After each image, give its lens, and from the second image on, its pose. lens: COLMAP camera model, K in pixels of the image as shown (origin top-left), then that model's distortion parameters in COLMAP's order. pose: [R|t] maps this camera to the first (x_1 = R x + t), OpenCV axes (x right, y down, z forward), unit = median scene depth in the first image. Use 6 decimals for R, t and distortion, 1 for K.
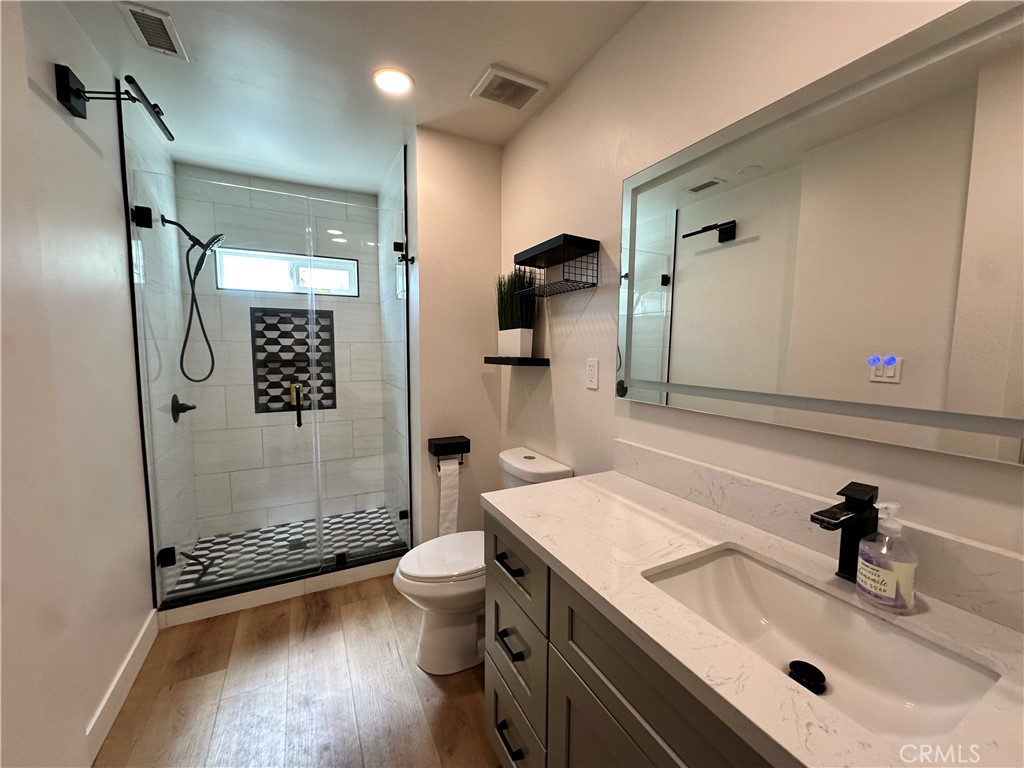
lens RADIAL K [[408.5, 0, 512.0], [0, 408.5, 384.0], [0, 0, 1]] dist [0.000461, 0.000393]
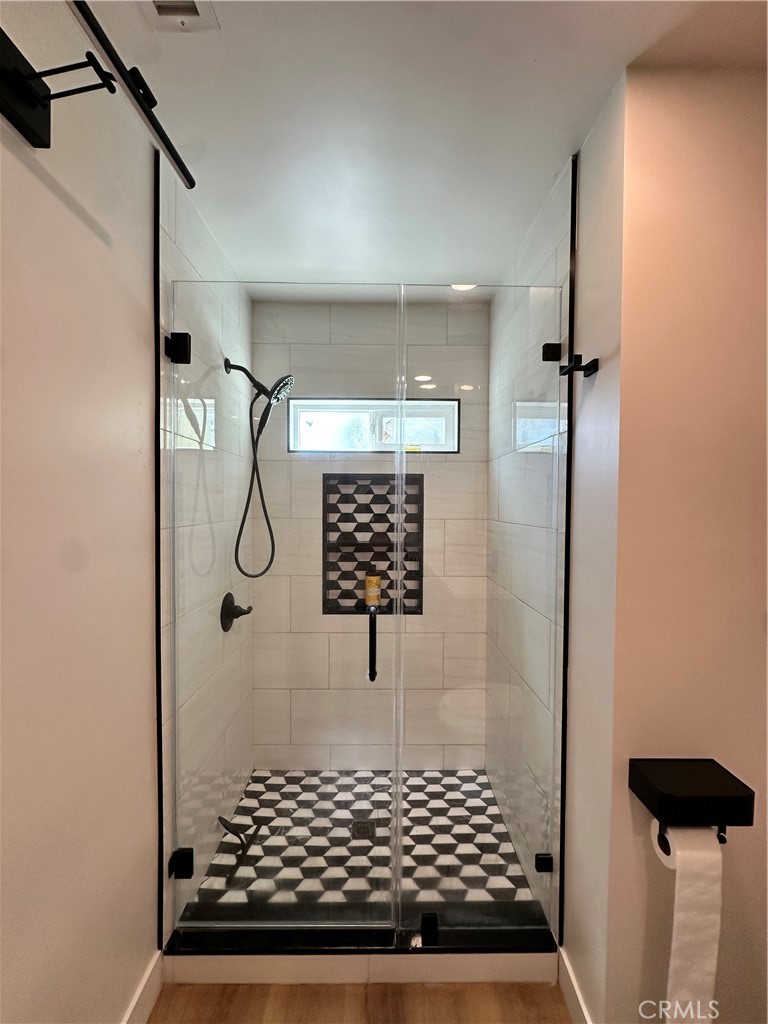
lens RADIAL K [[408.5, 0, 384.0], [0, 408.5, 512.0], [0, 0, 1]] dist [0.000461, 0.000393]
pose [[0.892876, 0.009541, -0.450201, -0.234733], [-0.041507, 0.997263, -0.061185, -0.088589], [0.448385, 0.073317, 0.890828, 0.450344]]
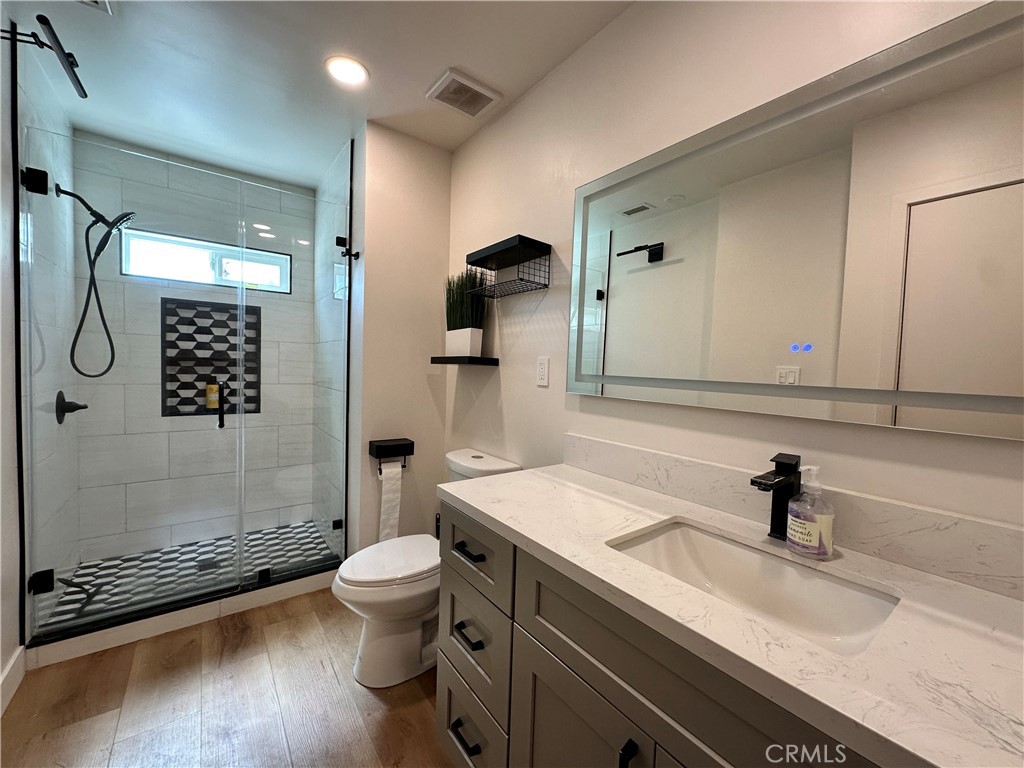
lens RADIAL K [[409.6, 0, 512.0], [0, 409.6, 384.0], [0, 0, 1]] dist [0.000241, 0.000084]
pose [[0.985613, 0.019081, 0.167937, -0.037316], [-0.012043, 0.999010, -0.042827, 0.036208], [-0.168588, 0.040189, 0.984867, -0.005644]]
